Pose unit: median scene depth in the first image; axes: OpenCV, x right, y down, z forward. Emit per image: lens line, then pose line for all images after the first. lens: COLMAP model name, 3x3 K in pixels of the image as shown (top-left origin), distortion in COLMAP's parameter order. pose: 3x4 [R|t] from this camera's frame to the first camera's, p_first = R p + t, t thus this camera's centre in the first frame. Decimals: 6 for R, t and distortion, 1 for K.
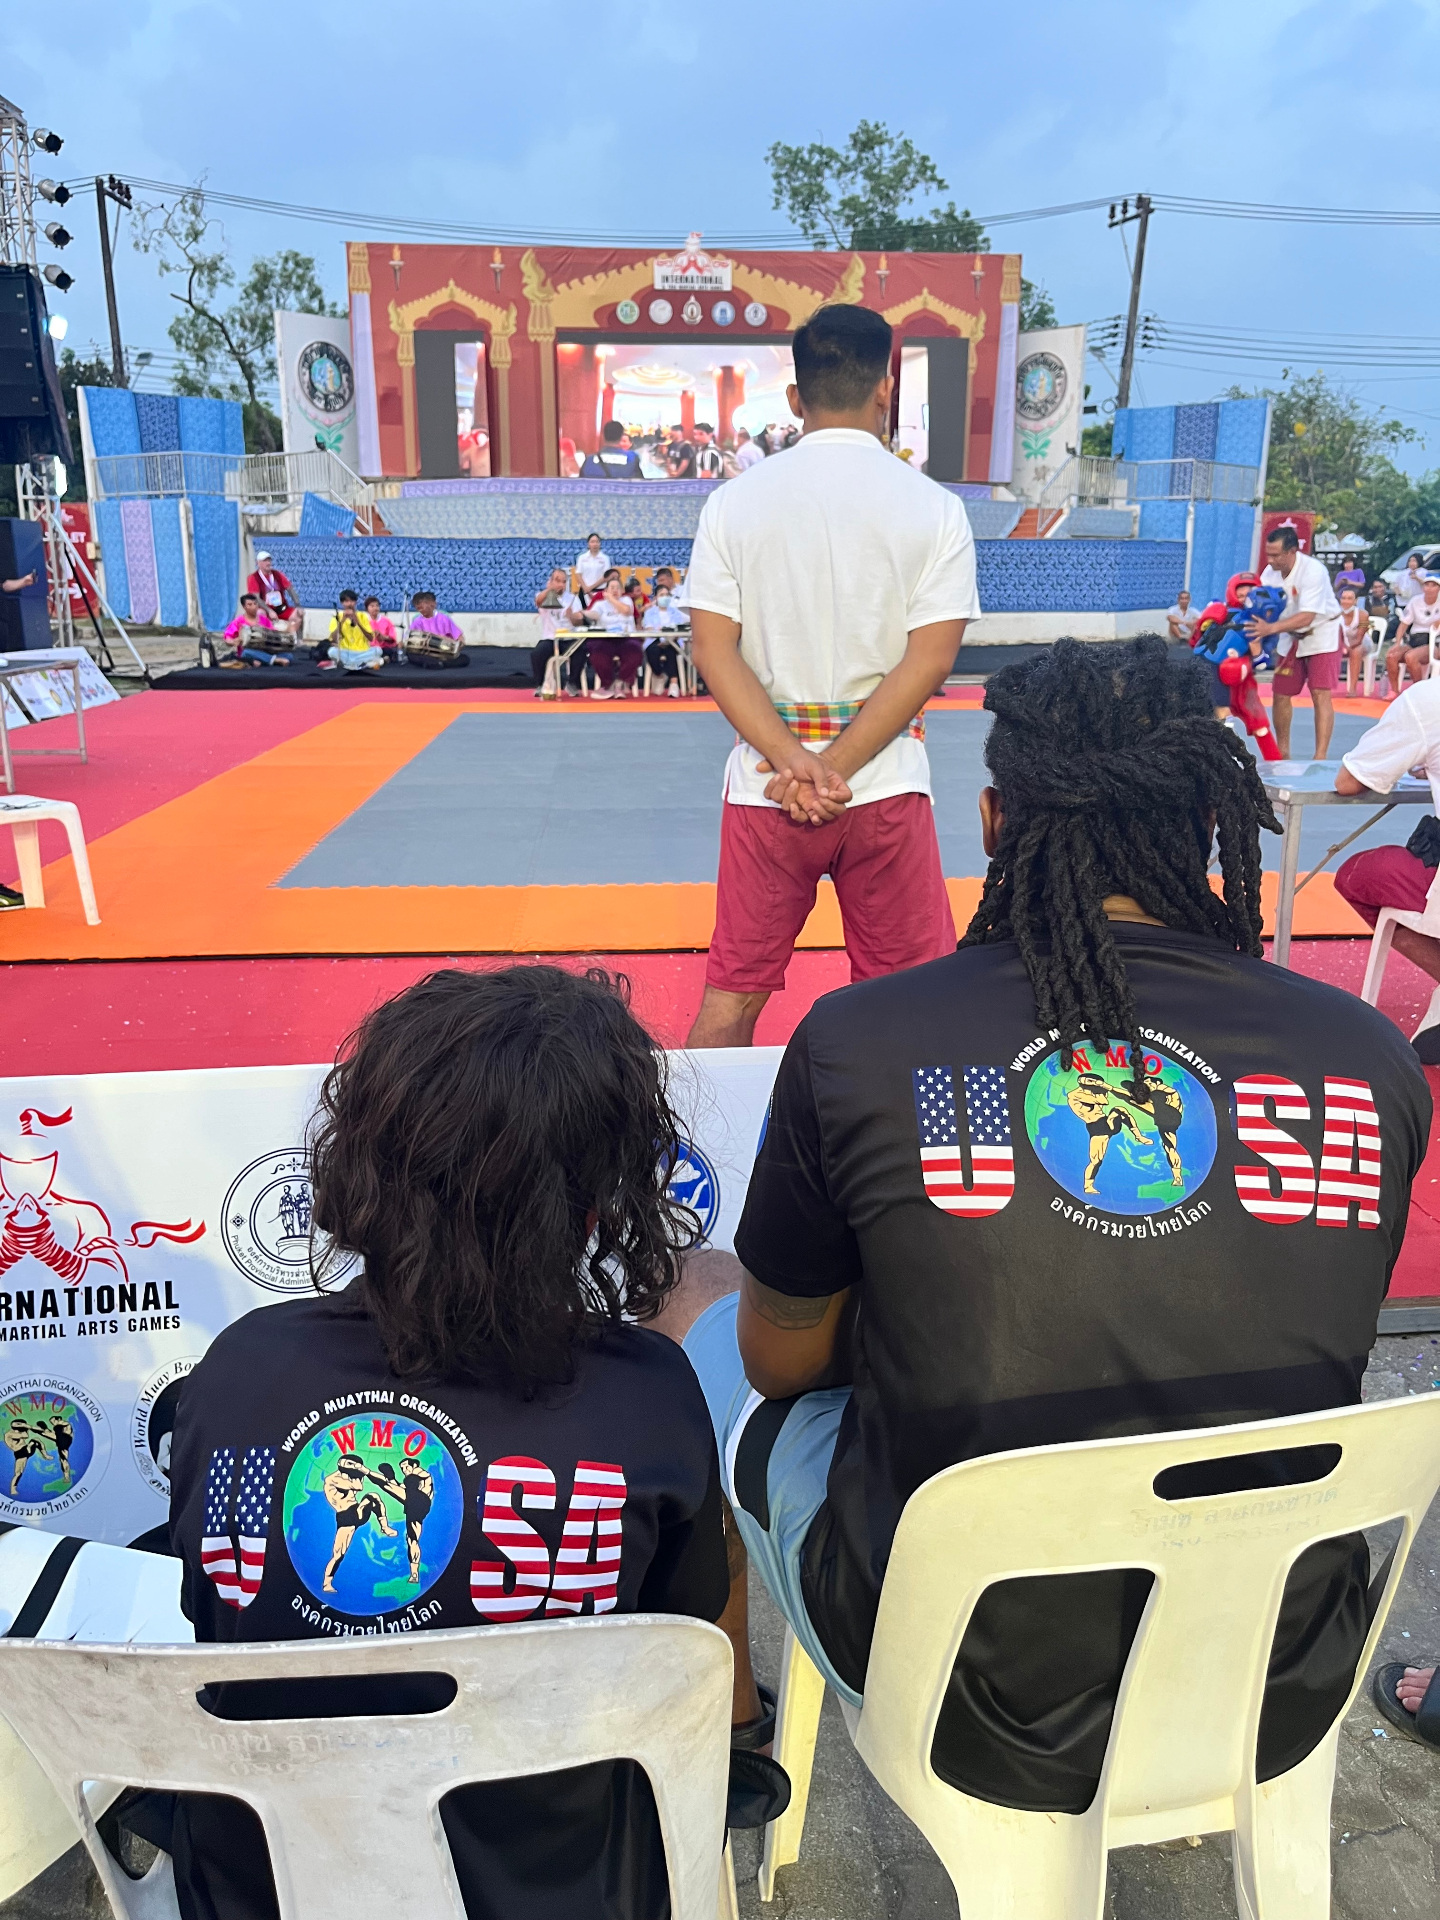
lens RADIAL K [[1493.9, 0, 718.3], [0, 1493.9, 954.2], [0, 0, 1]] dist [0.030277, -0.003710]
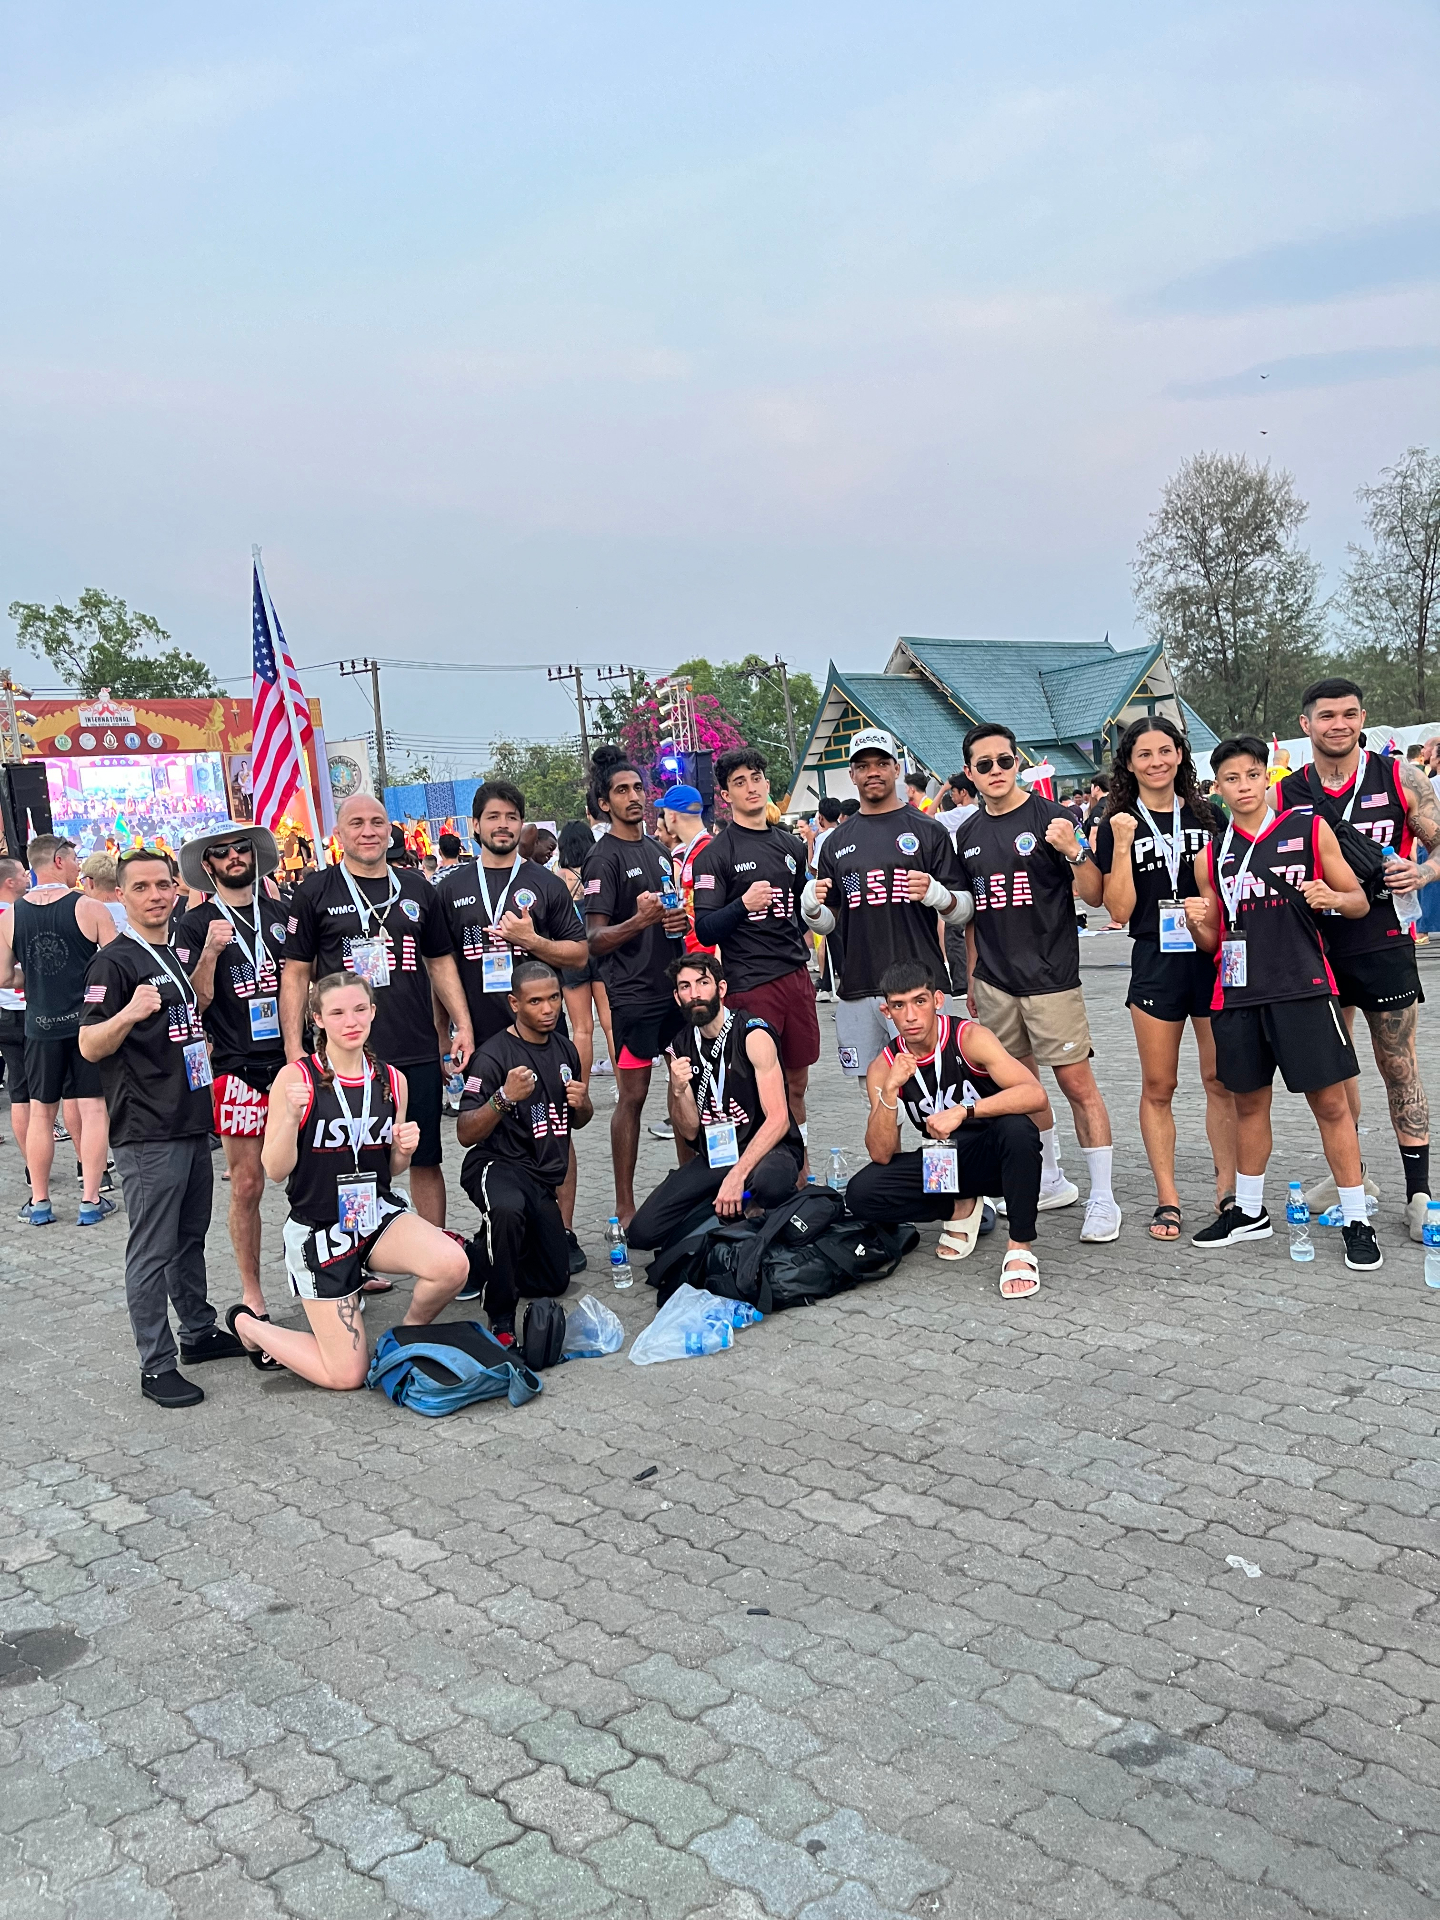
lens RADIAL K [[1493.9, 0, 718.3], [0, 1493.9, 954.2], [0, 0, 1]] dist [0.030277, -0.003710]
pose [[0.777376, -0.127326, 0.616015, -0.427110], [0.257233, 0.958021, -0.126598, 0.078400], [-0.574036, 0.256873, 0.777495, -0.331961]]
